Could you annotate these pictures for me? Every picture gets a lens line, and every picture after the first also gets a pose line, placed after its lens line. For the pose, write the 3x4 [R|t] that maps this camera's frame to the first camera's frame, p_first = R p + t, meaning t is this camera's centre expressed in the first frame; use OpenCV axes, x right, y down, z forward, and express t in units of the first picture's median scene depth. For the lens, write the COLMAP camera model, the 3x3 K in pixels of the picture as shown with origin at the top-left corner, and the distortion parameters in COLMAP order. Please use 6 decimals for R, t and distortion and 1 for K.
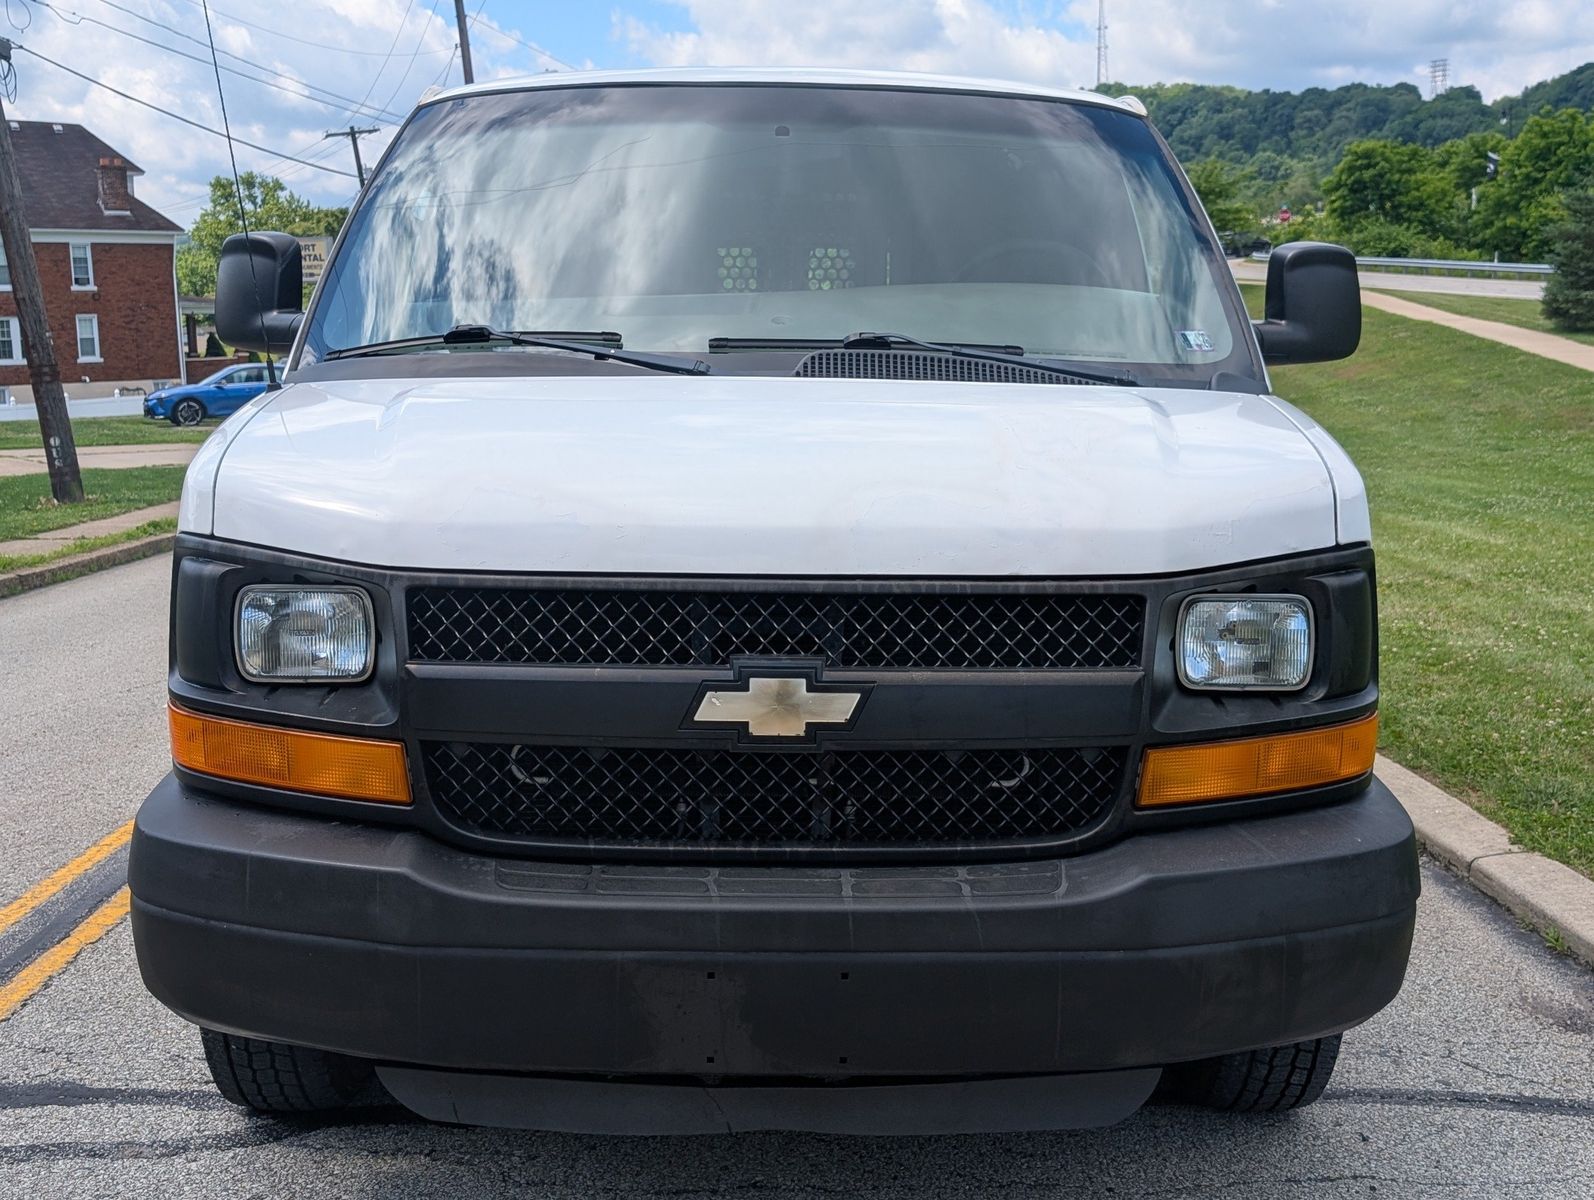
lens RADIAL K [[1946.7, 0, 802.4], [0, 1946.7, 535.8], [0, 0, 1]] dist [0.194843, -0.620953]
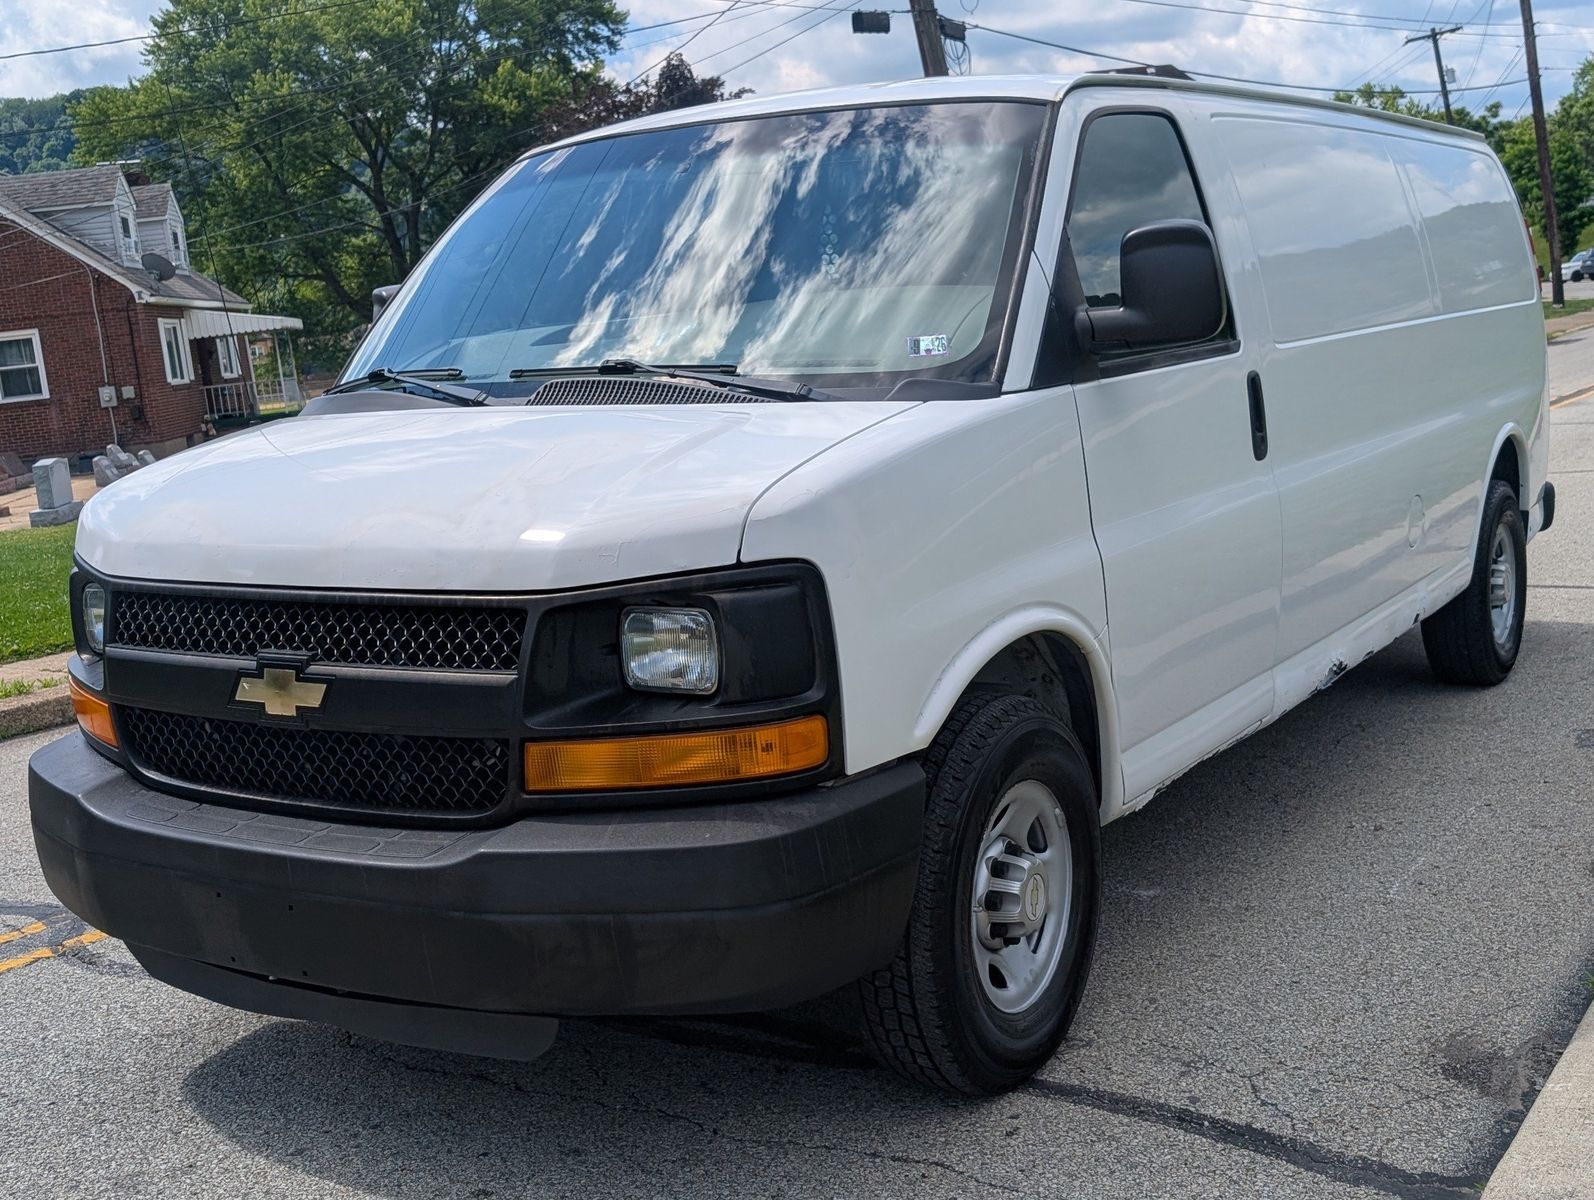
lens RADIAL K [[1946.7, 0, 802.4], [0, 1946.7, 535.8], [0, 0, 1]] dist [0.194843, -0.620953]
pose [[0.813598, 0.007074, -0.581384, 0.927193], [0.021389, 0.998885, 0.042086, -0.054574], [0.581034, -0.046676, 0.812540, 0.156229]]
